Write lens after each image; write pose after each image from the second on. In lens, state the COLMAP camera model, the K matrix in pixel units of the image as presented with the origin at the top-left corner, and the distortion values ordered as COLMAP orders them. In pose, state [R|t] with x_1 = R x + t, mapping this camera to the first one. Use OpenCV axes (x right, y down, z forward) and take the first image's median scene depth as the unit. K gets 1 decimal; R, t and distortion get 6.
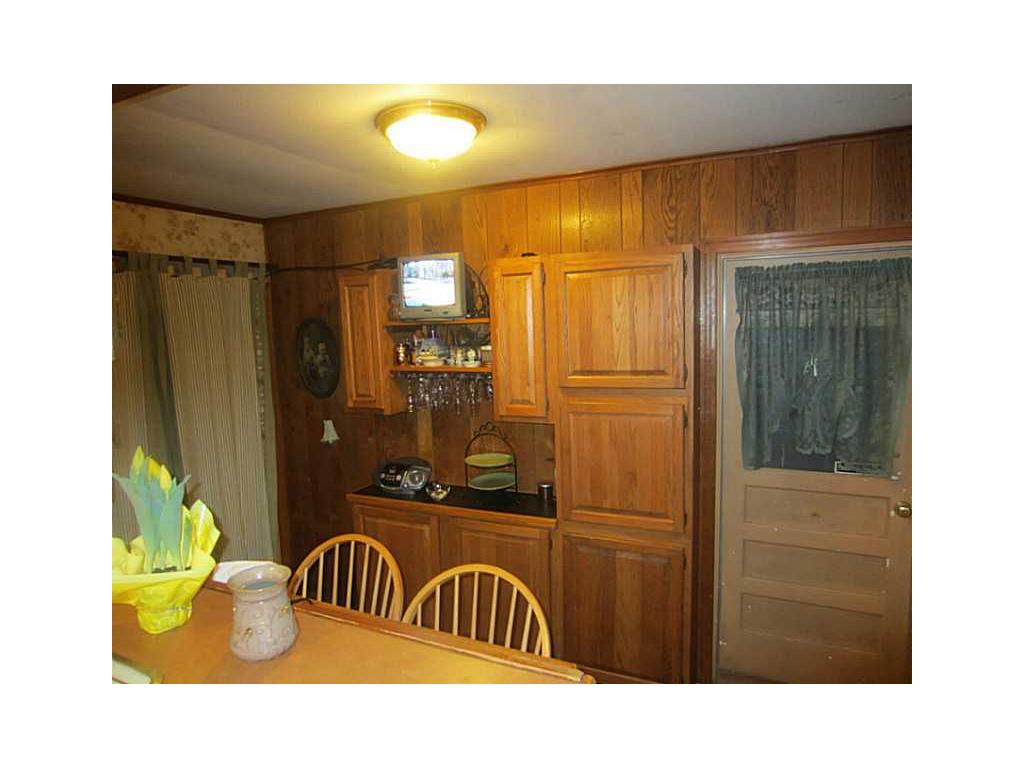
lens RADIAL K [[562.8, 0, 510.8], [0, 562.8, 382.2], [0, 0, 1]] dist [-0.024976, 0.003694]
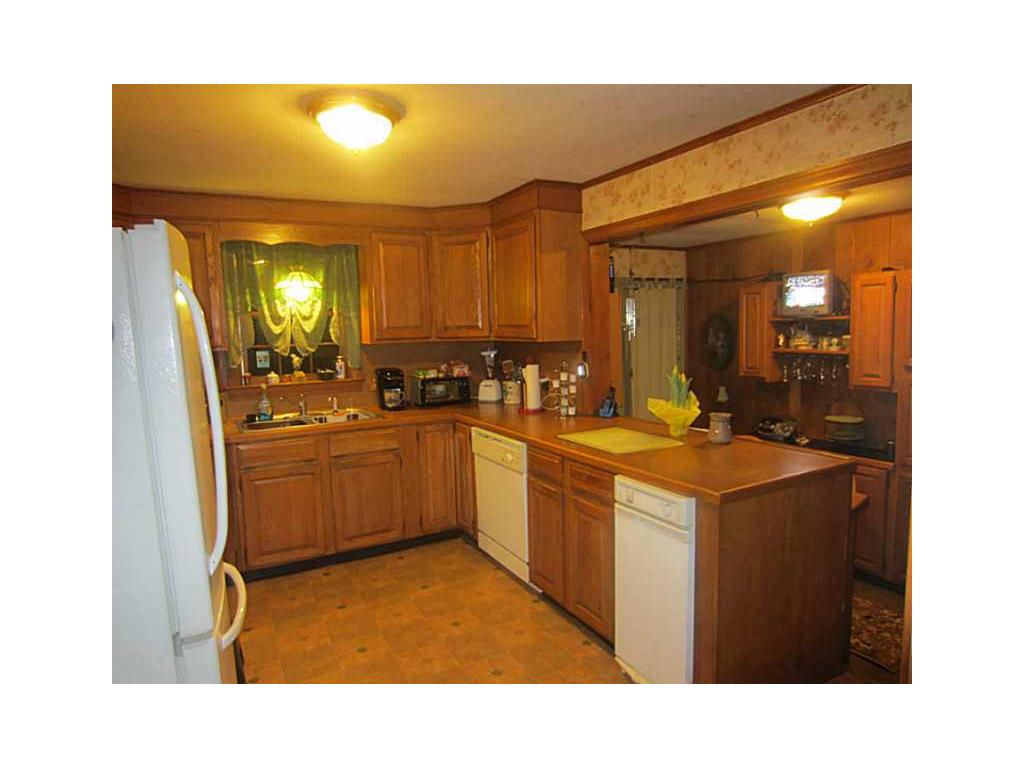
lens RADIAL K [[562.8, 0, 513.0], [0, 562.8, 385.3], [0, 0, 1]] dist [-0.024976, 0.003694]
pose [[0.804723, 0.068581, -0.589676, 0.105602], [-0.058074, 0.997635, 0.036775, 0.051951], [0.590803, 0.004651, 0.806802, -0.560541]]
